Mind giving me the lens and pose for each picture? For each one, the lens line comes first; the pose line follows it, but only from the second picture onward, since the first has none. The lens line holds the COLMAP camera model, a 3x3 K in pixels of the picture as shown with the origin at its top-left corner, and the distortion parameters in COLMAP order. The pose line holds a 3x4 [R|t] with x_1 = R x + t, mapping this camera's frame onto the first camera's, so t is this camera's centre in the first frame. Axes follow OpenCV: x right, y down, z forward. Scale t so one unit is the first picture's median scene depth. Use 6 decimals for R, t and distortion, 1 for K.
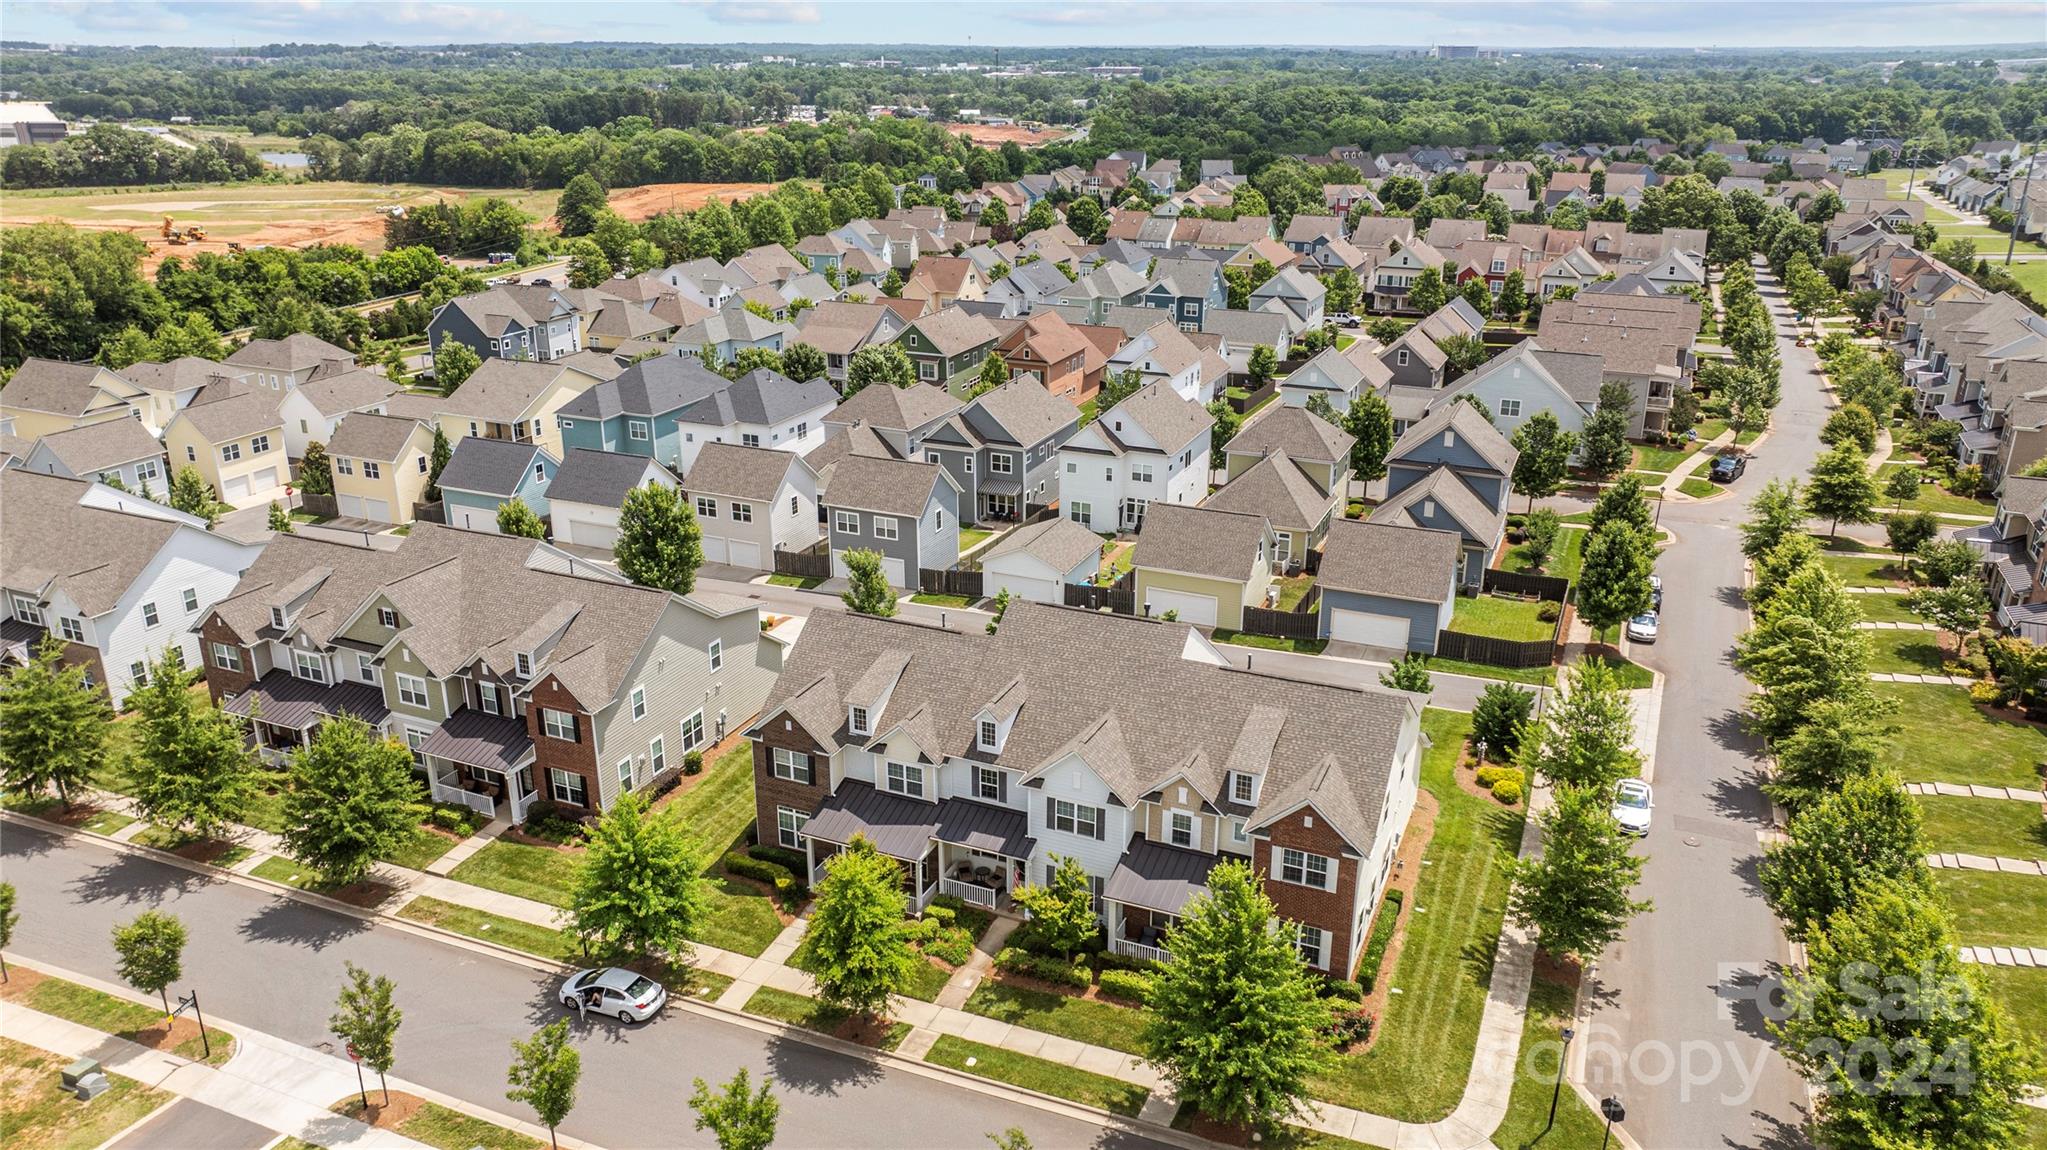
lens RADIAL K [[1436.1, 0, 1023.5], [0, 1436.1, 575.0], [0, 0, 1]] dist [-0.012444, -0.003098]
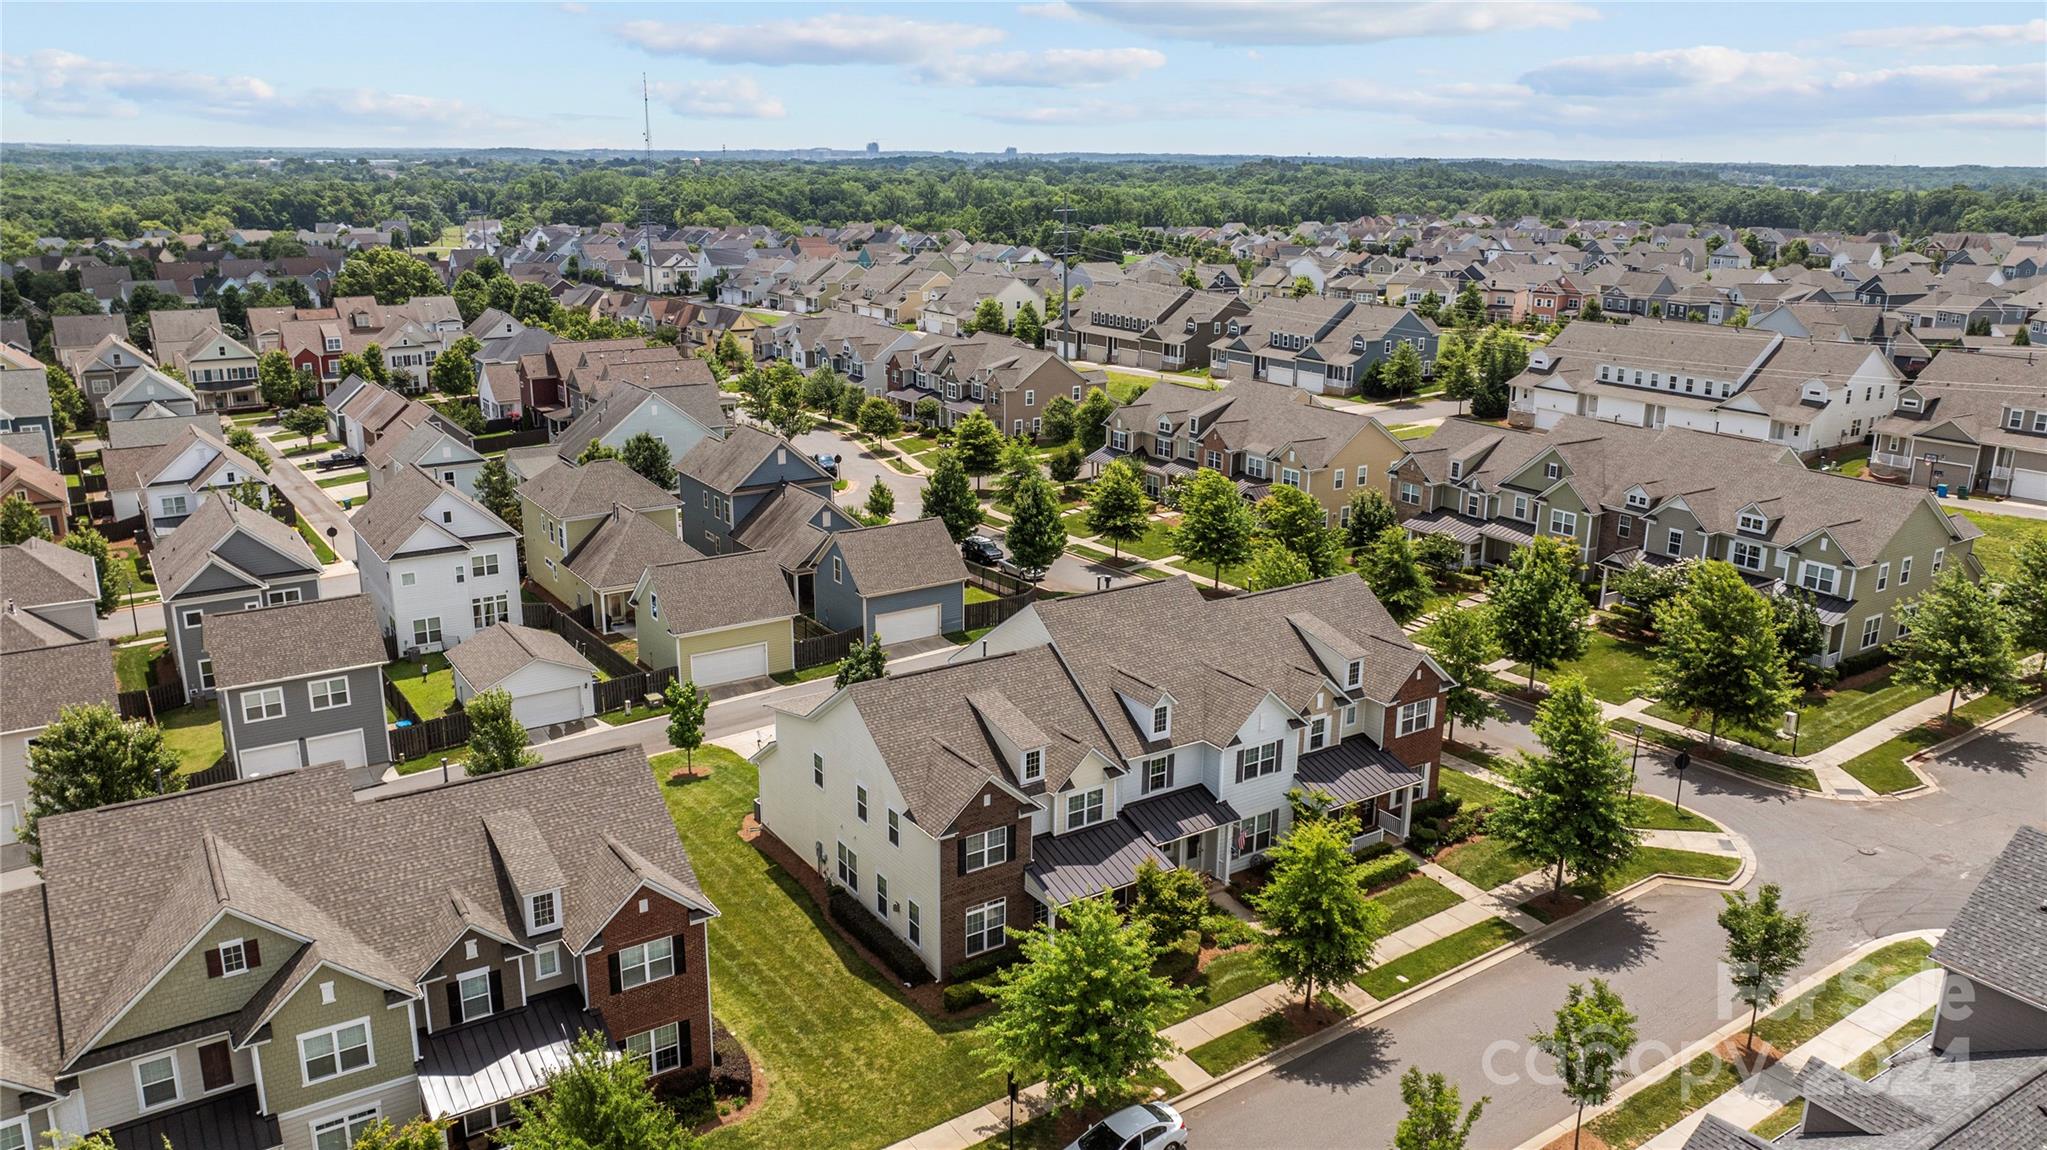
lens RADIAL K [[1470.6, 0, 1023.5], [0, 1470.6, 575.0], [0, 0, 1]] dist [-0.018750, -0.000911]
pose [[0.542347, -0.226219, 0.809126, -0.813730], [0.281468, 0.956337, 0.078713, -0.081845], [-0.791603, 0.185054, 0.582340, 0.460116]]
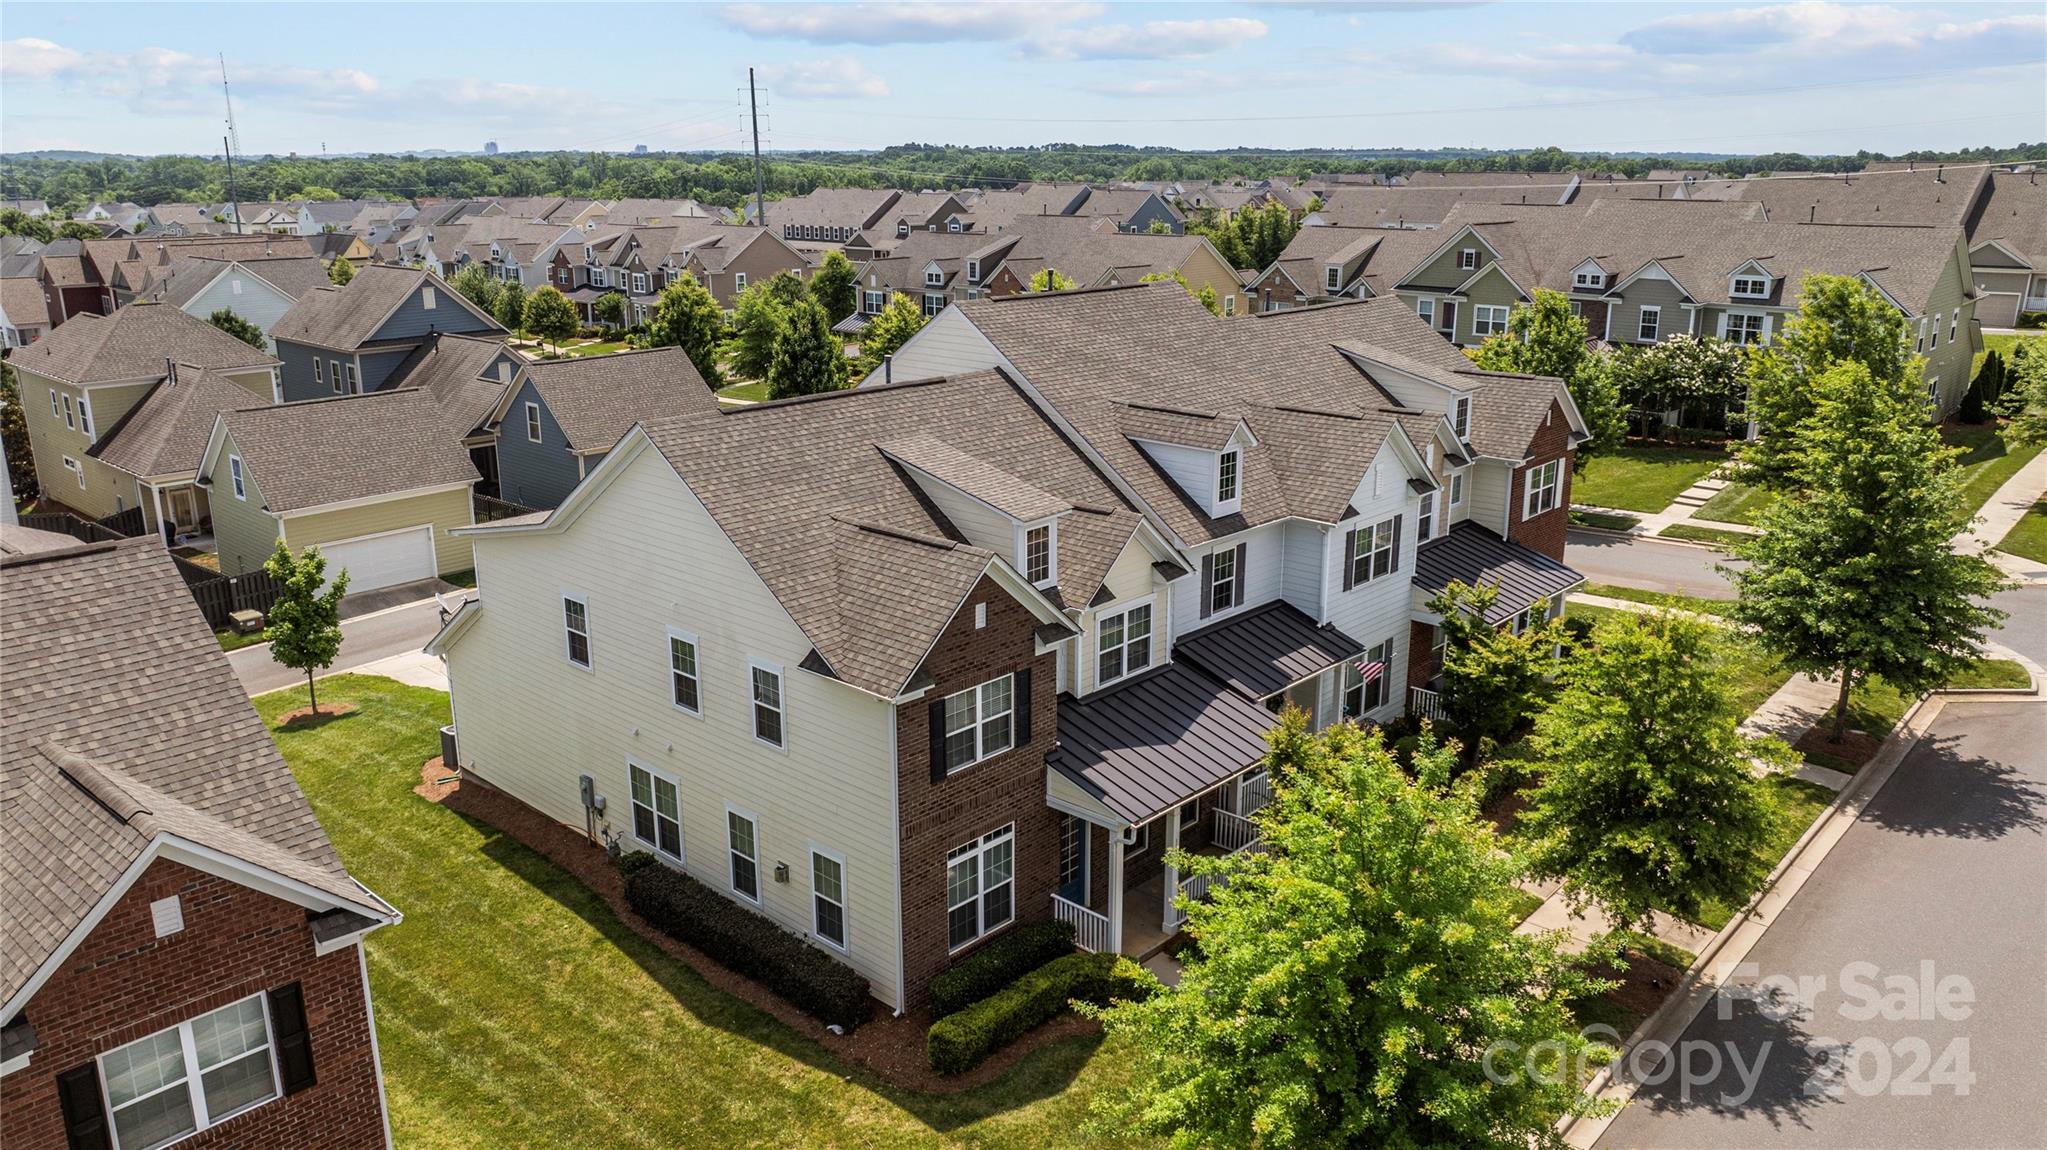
lens RADIAL K [[1470.6, 0, 1023.5], [0, 1470.6, 575.0], [0, 0, 1]] dist [-0.018750, -0.000911]
pose [[0.329240, -0.261305, 0.907370, -0.521785], [0.328040, 0.932746, 0.149583, 0.037889], [-0.885433, 0.248405, 0.392816, 0.827457]]
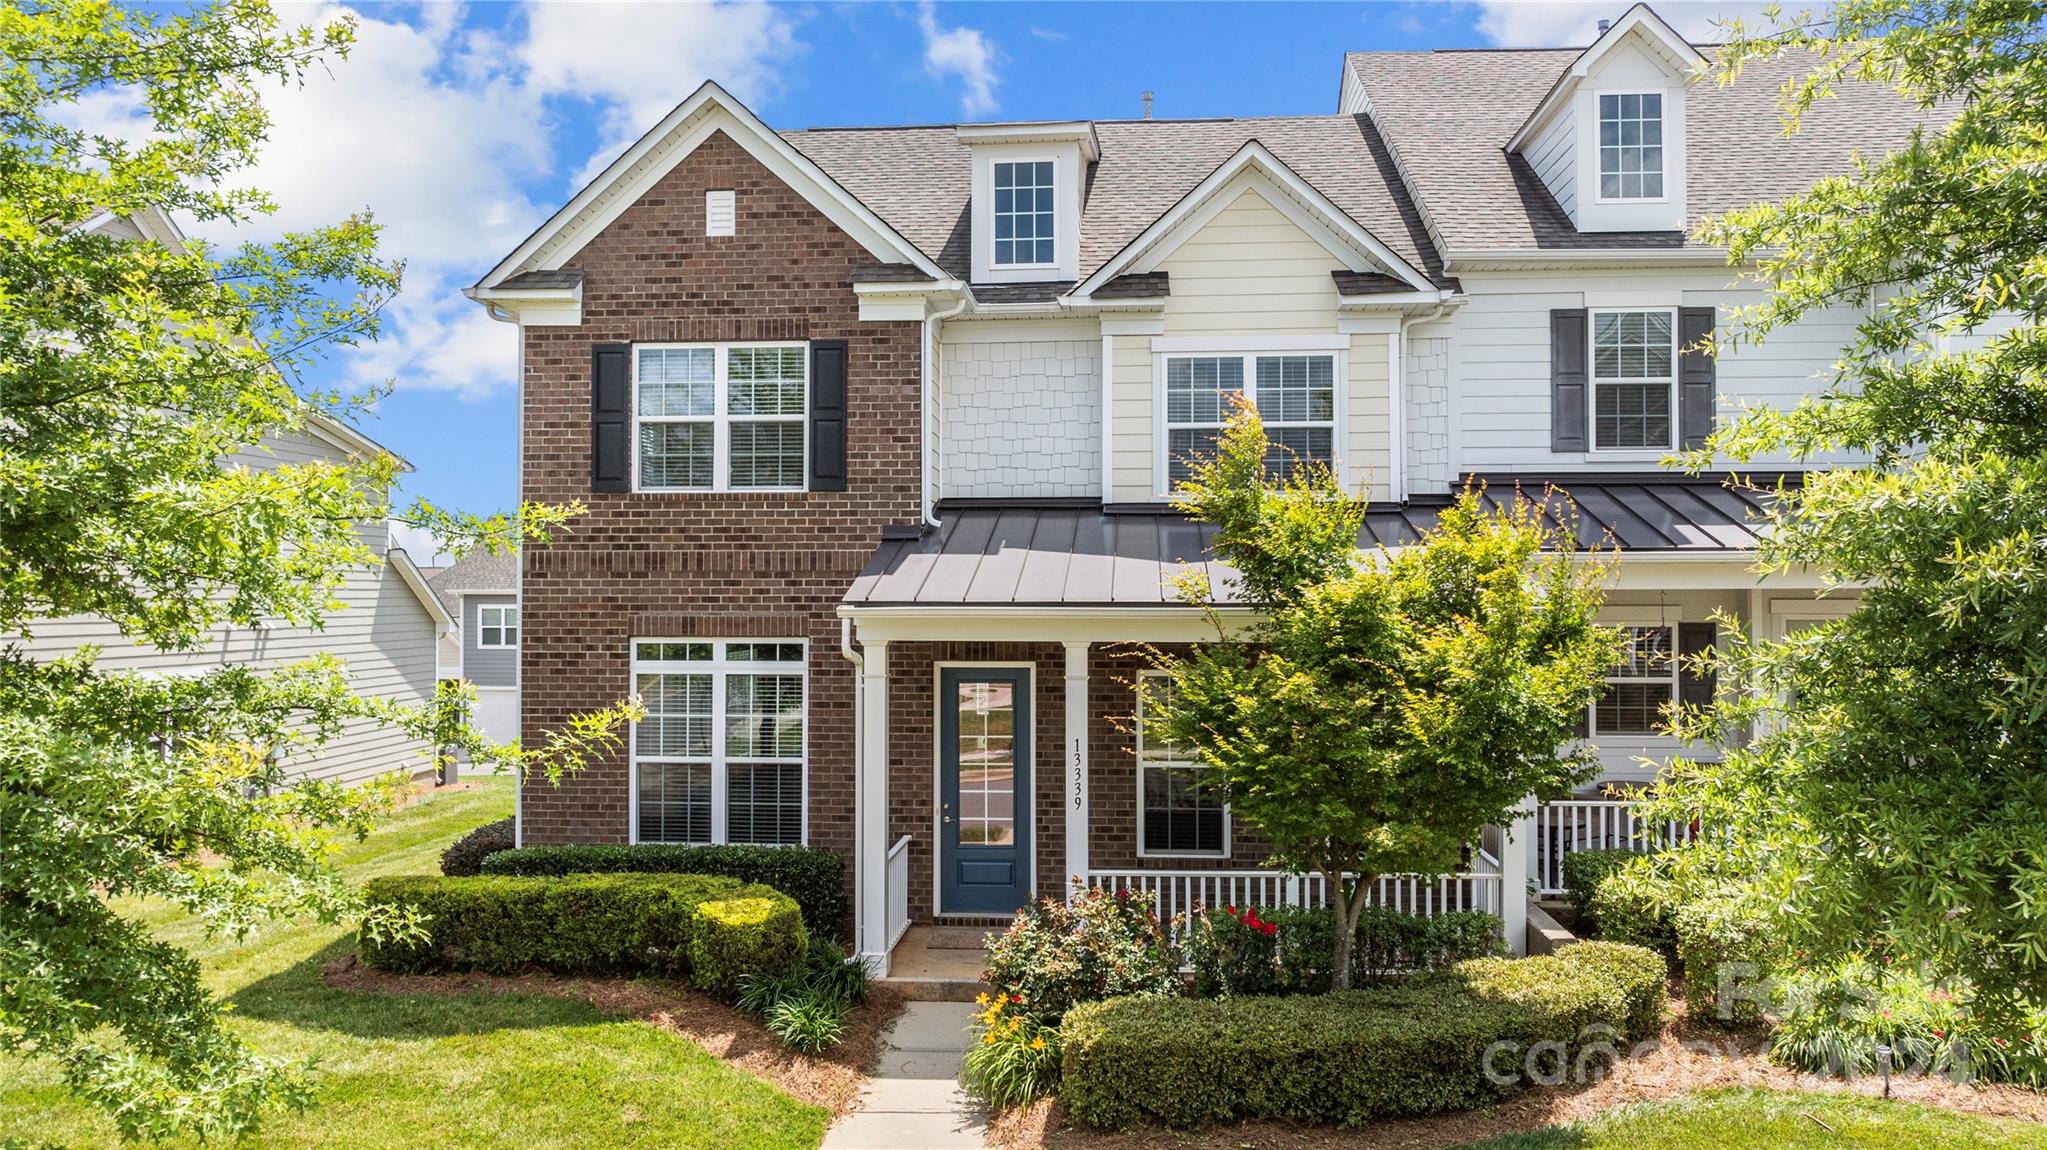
lens RADIAL K [[1436.1, 0, 1023.5], [0, 1436.1, 575.0], [0, 0, 1]] dist [-0.012444, -0.003098]
pose [[0.946155, 0.002012, 0.323708, -0.191085], [0.115184, 0.932444, -0.342463, 0.238791], [-0.302528, 0.361309, 0.882005, 0.807950]]
